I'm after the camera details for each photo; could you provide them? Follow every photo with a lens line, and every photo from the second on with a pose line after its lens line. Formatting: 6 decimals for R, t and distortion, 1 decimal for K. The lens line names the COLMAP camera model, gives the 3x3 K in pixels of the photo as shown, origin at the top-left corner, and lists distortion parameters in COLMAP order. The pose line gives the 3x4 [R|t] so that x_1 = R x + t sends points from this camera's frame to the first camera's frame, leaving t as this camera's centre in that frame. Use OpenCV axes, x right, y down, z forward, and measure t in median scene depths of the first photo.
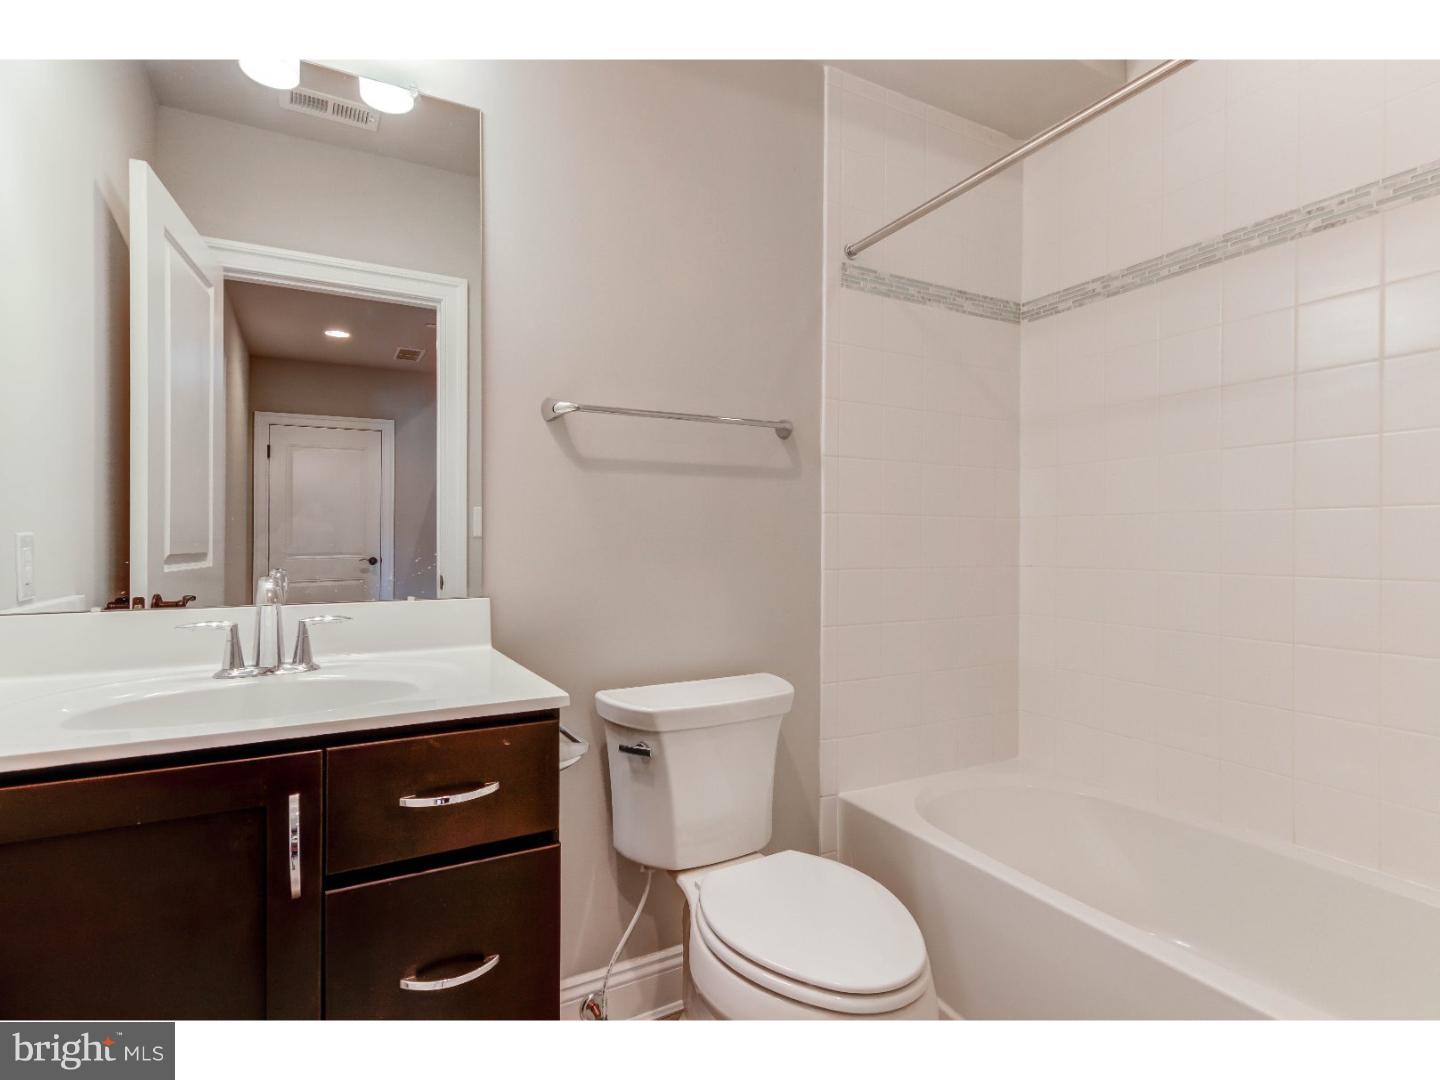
lens RADIAL K [[727.9, 0, 721.3], [0, 727.9, 552.5], [0, 0, 1]] dist [0.004308, -0.000260]
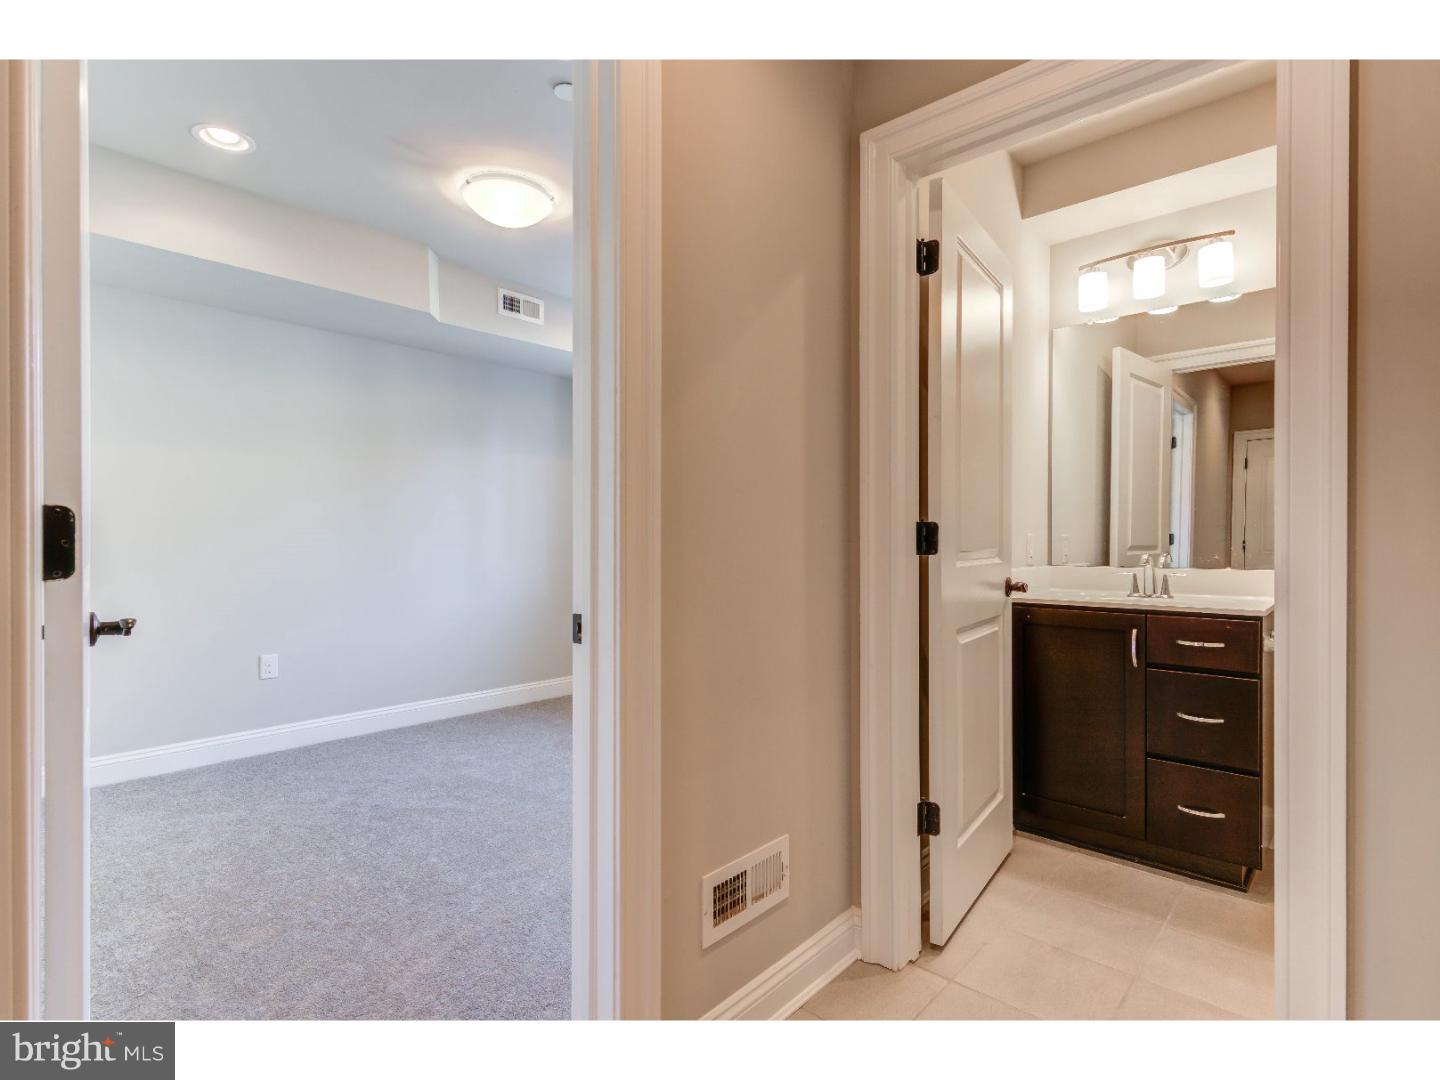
lens RADIAL K [[727.9, 0, 719.0], [0, 727.9, 551.1], [0, 0, 1]] dist [0.004308, -0.000260]
pose [[0.330423, 0.007808, -0.943801, 1.005624], [-0.008295, 0.999951, 0.005368, 0.023827], [0.943796, 0.006056, 0.330472, -0.939317]]
